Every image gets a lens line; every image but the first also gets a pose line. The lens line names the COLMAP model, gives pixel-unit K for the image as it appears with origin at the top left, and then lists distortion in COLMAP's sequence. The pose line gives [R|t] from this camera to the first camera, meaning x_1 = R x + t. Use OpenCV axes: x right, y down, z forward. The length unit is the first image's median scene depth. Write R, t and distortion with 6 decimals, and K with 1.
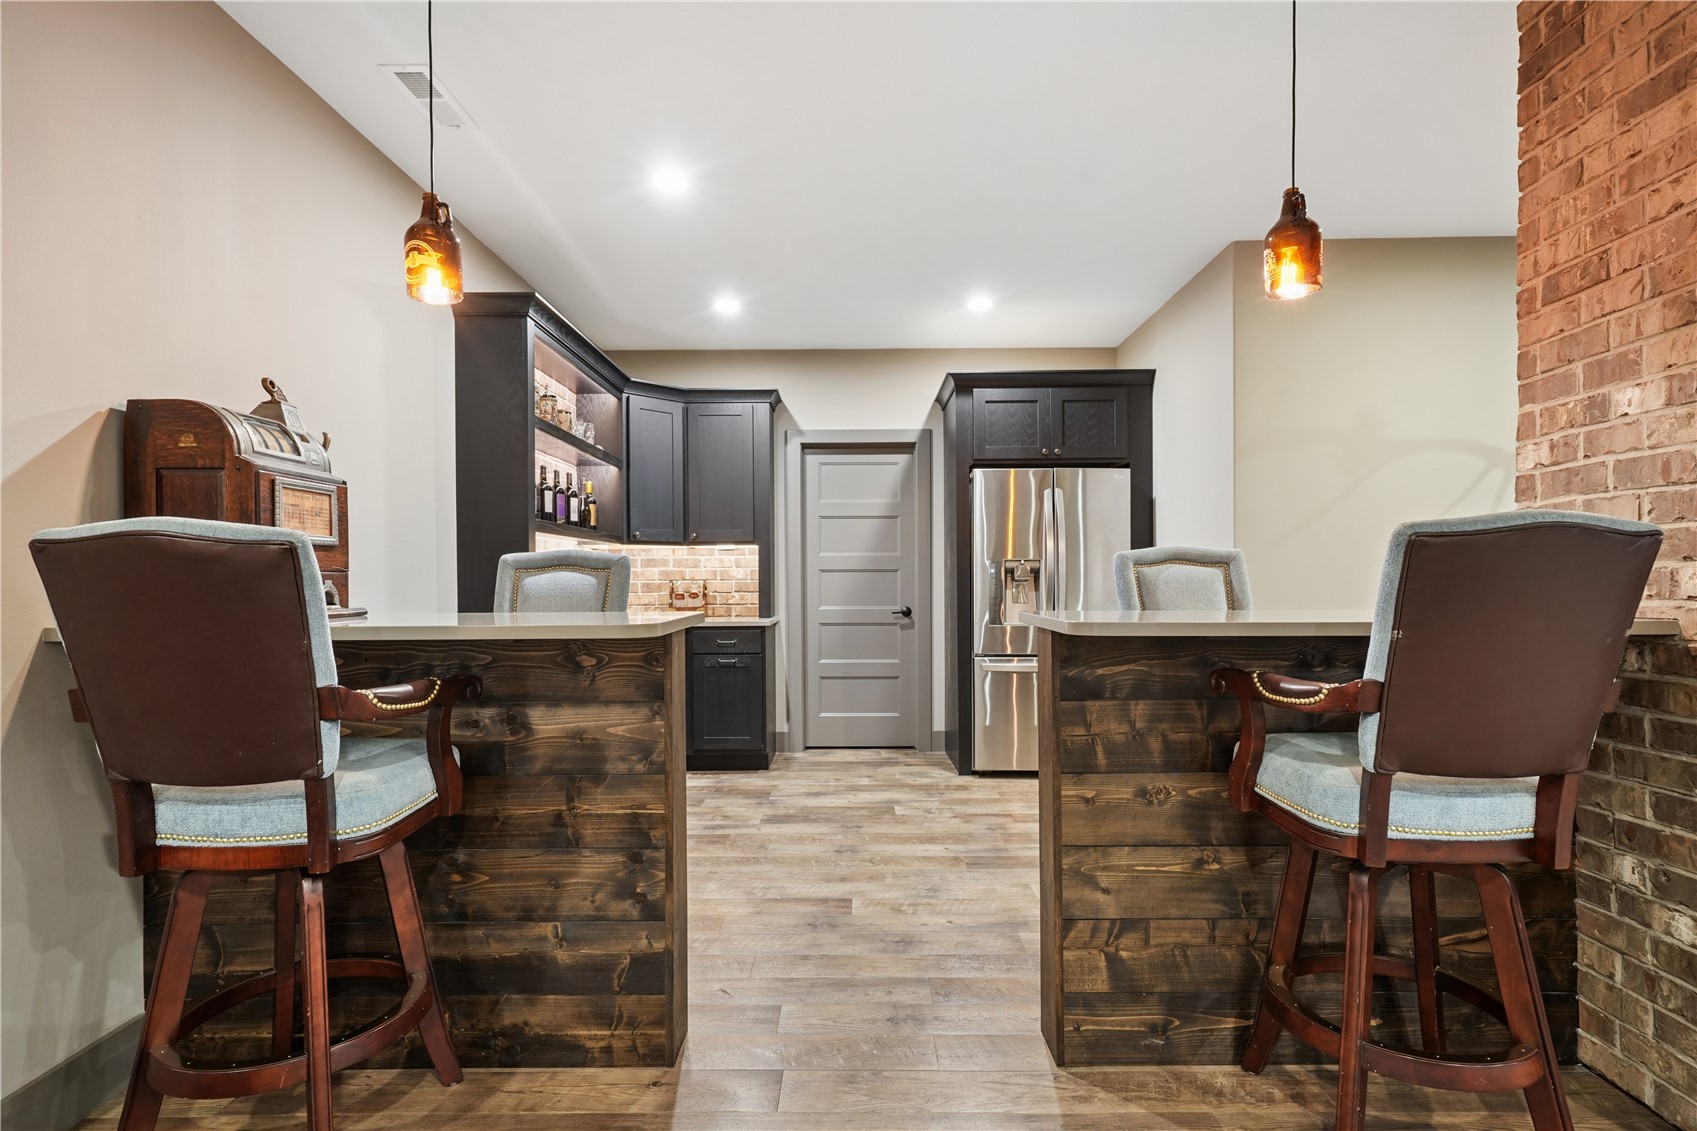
lens RADIAL K [[824.6, 0, 874.6], [0, 824.6, 580.8], [0, 0, 1]] dist [0.010852, 0.000863]
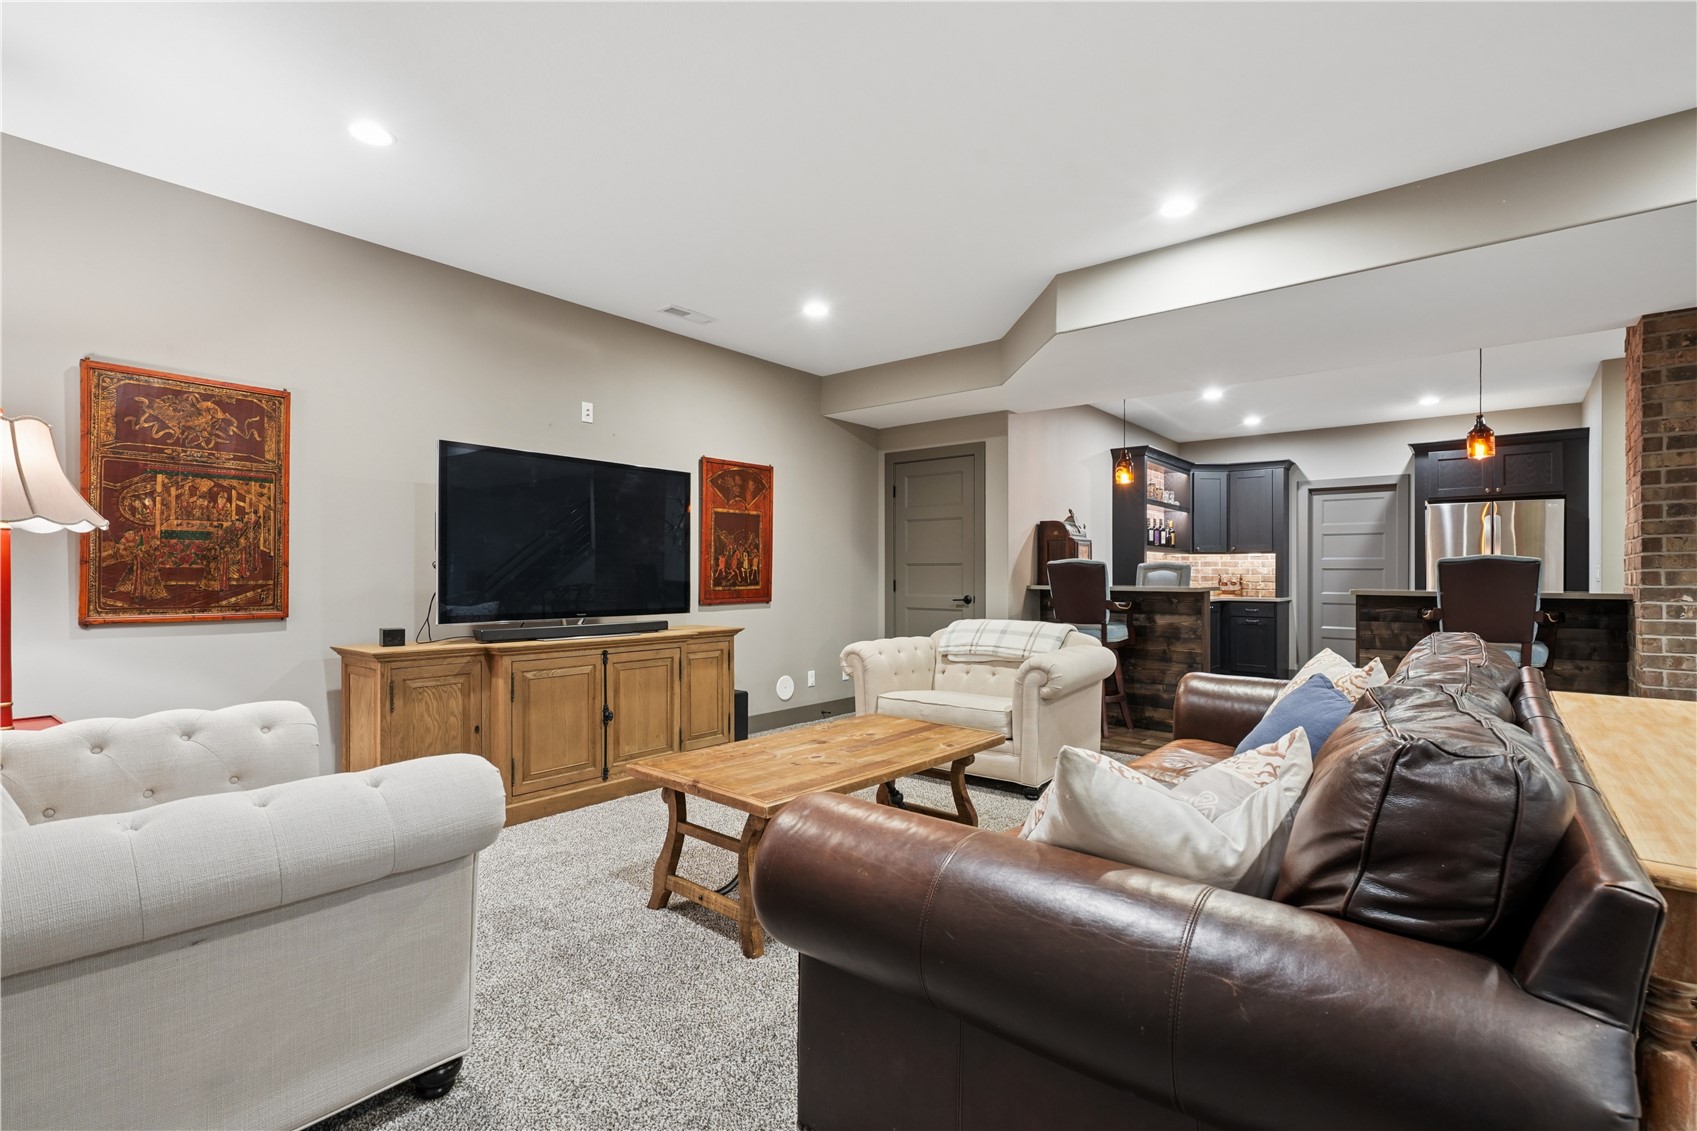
lens RADIAL K [[752.6, 0, 842.1], [0, 752.6, 575.2], [0, 0, 1]] dist [-0.000717, 0.000122]
pose [[0.743529, 0.009615, -0.668634, 0.253380], [-0.008847, 0.999951, 0.004541, 0.000982], [0.668645, 0.002539, 0.743577, -0.803016]]
